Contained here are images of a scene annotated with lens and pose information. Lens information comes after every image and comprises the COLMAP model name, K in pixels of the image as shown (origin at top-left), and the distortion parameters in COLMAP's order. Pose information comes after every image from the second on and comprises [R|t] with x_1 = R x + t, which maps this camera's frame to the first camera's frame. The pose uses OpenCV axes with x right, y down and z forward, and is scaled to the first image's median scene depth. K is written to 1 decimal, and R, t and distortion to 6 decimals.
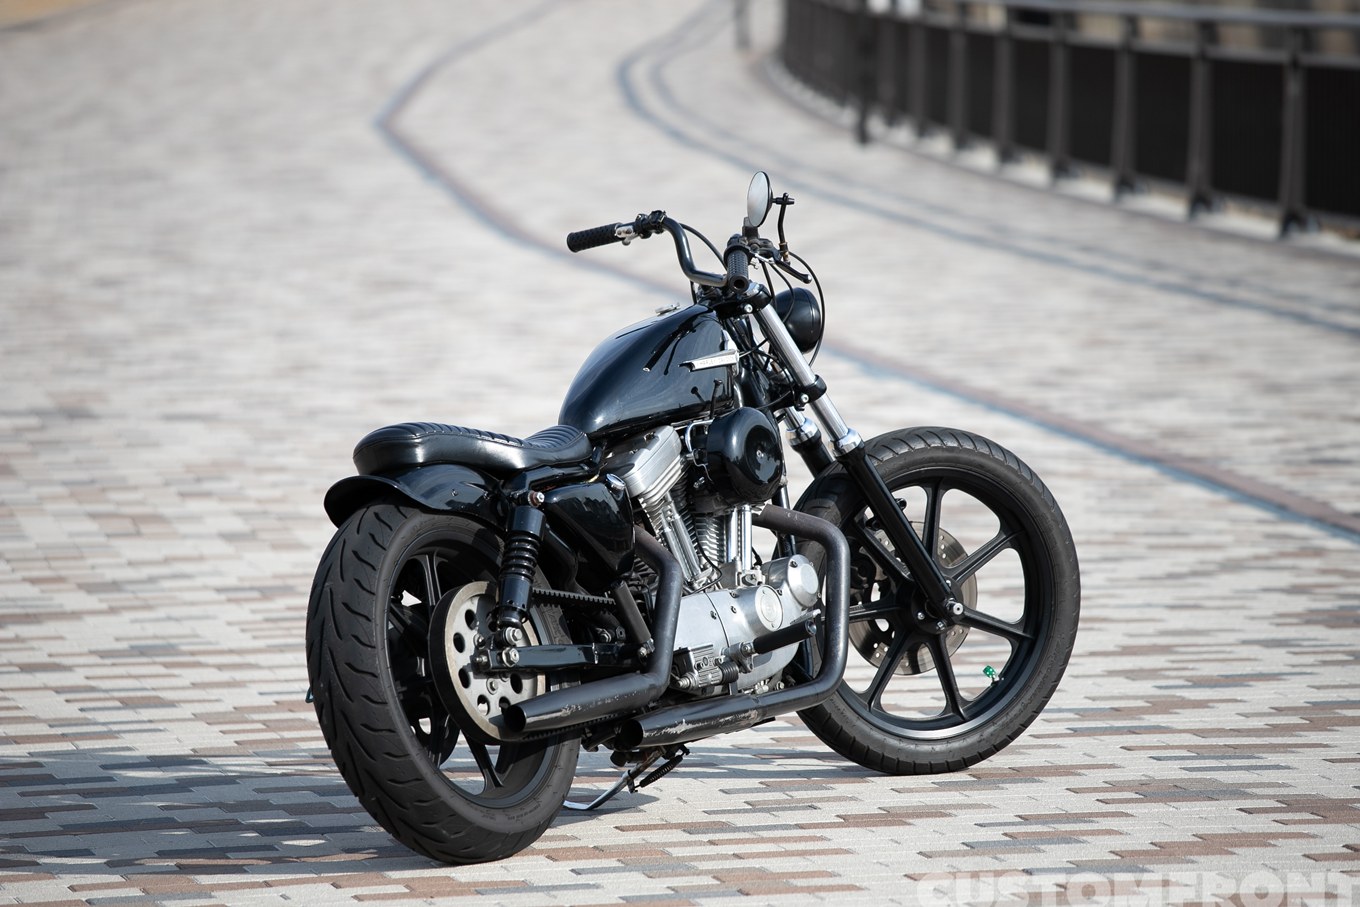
lens RADIAL K [[7667.8, 0, 679.6], [0, 7667.8, 453.4], [0, 0, 1]] dist [-3.108928, 0.000000]
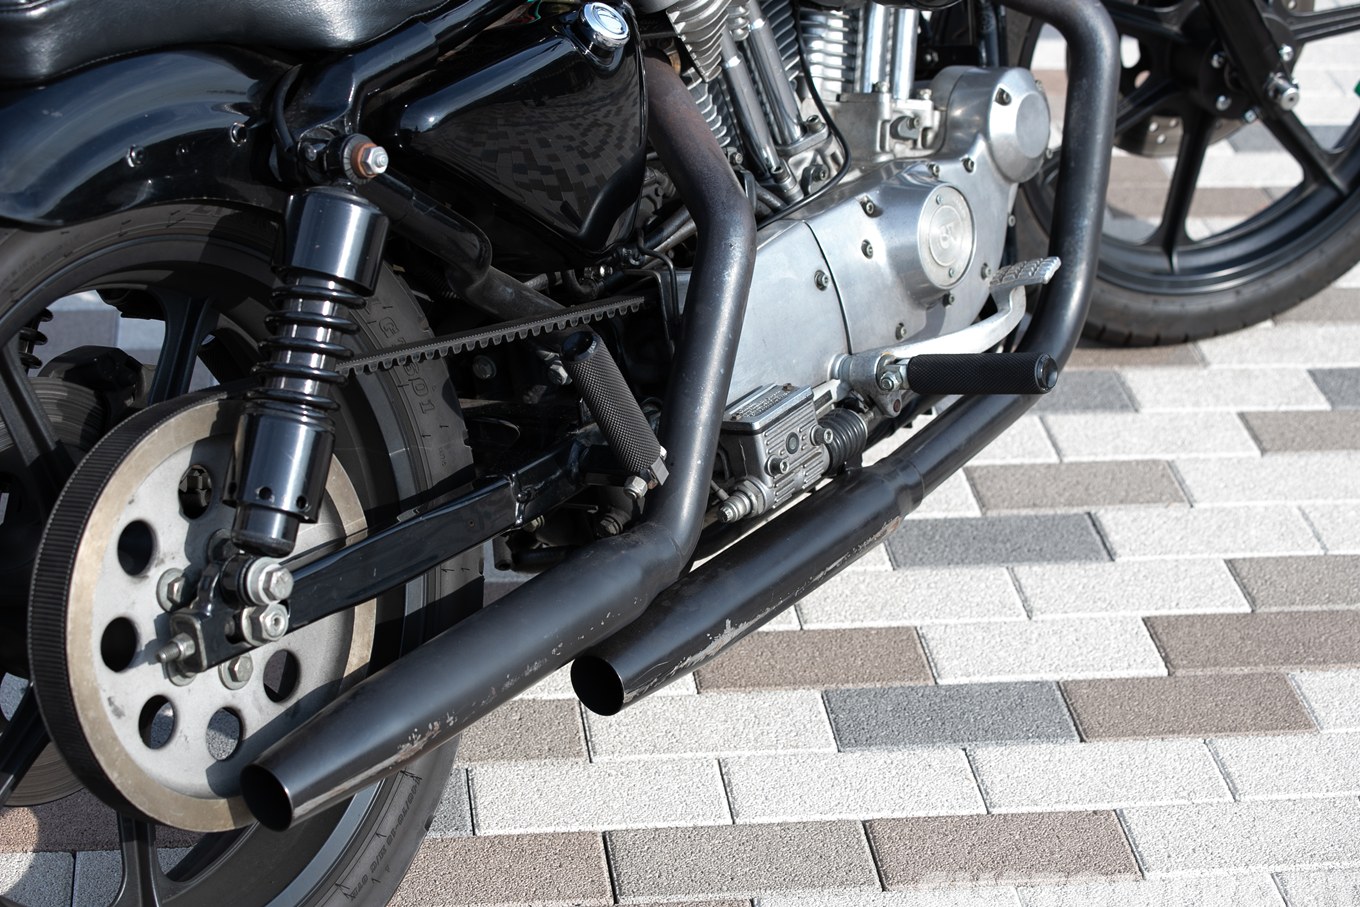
lens RADIAL K [[3178.8, 0, 678.3], [0, 3178.8, 453.0], [0, 0, 1]] dist [-0.150942, 0.000000]
pose [[0.997134, 0.072505, -0.021626, 0.000876], [-0.057915, 0.915335, 0.398507, -0.042548], [0.048688, -0.396113, 0.916910, 0.826258]]
